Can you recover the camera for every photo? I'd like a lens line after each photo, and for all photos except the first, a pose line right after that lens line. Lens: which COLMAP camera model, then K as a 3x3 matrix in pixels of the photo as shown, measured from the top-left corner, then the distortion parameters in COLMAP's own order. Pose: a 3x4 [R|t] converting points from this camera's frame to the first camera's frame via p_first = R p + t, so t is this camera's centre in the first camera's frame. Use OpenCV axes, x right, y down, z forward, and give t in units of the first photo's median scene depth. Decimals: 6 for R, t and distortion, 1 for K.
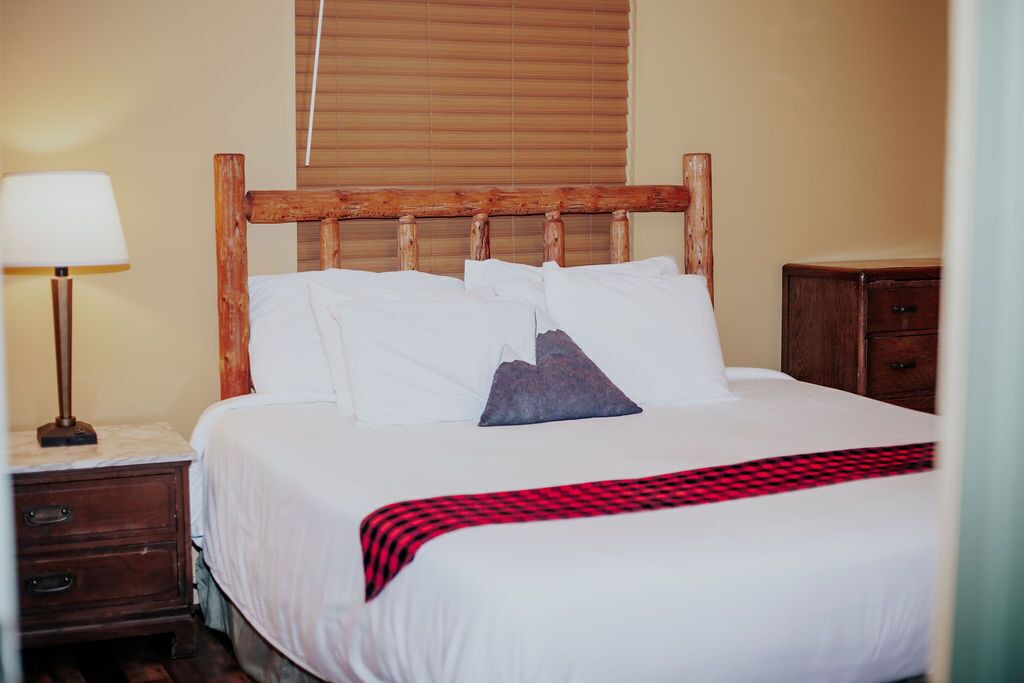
lens RADIAL K [[1562.2, 0, 512.0], [0, 1562.2, 341.5], [0, 0, 1]] dist [0.028967, 0.121877]
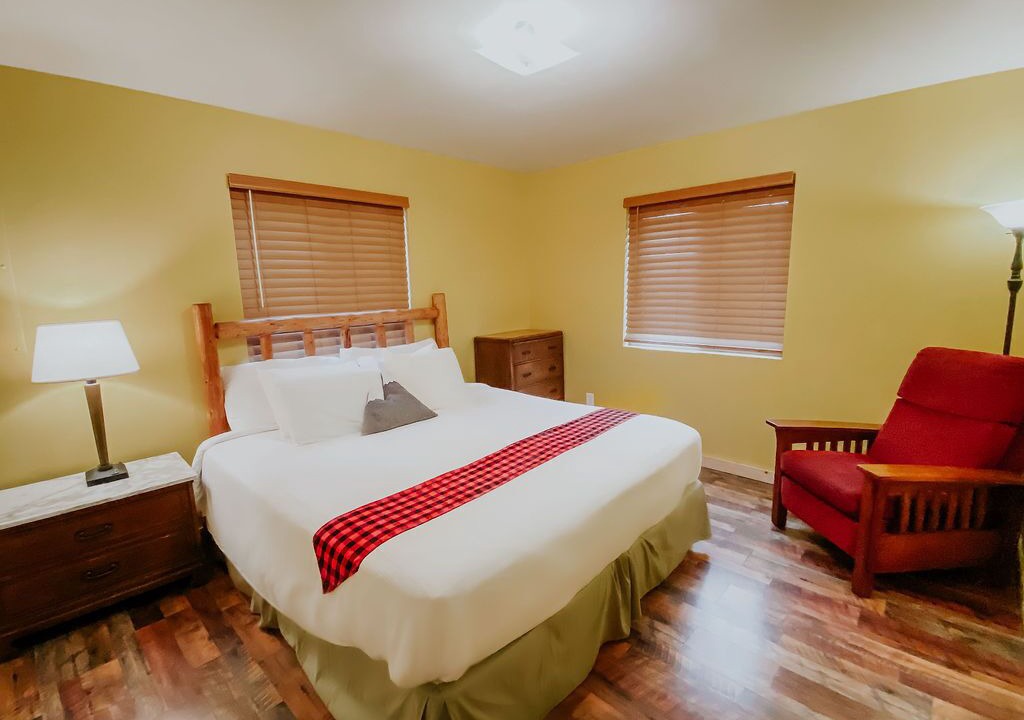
lens RADIAL K [[478.7, 0, 514.6], [0, 478.7, 347.3], [0, 0, 1]] dist [-0.000937, -0.000615]
pose [[0.926476, -0.080506, 0.367641, -0.051477], [0.078365, 0.996708, 0.020776, -0.052971], [-0.368104, 0.009562, 0.929736, 0.340354]]
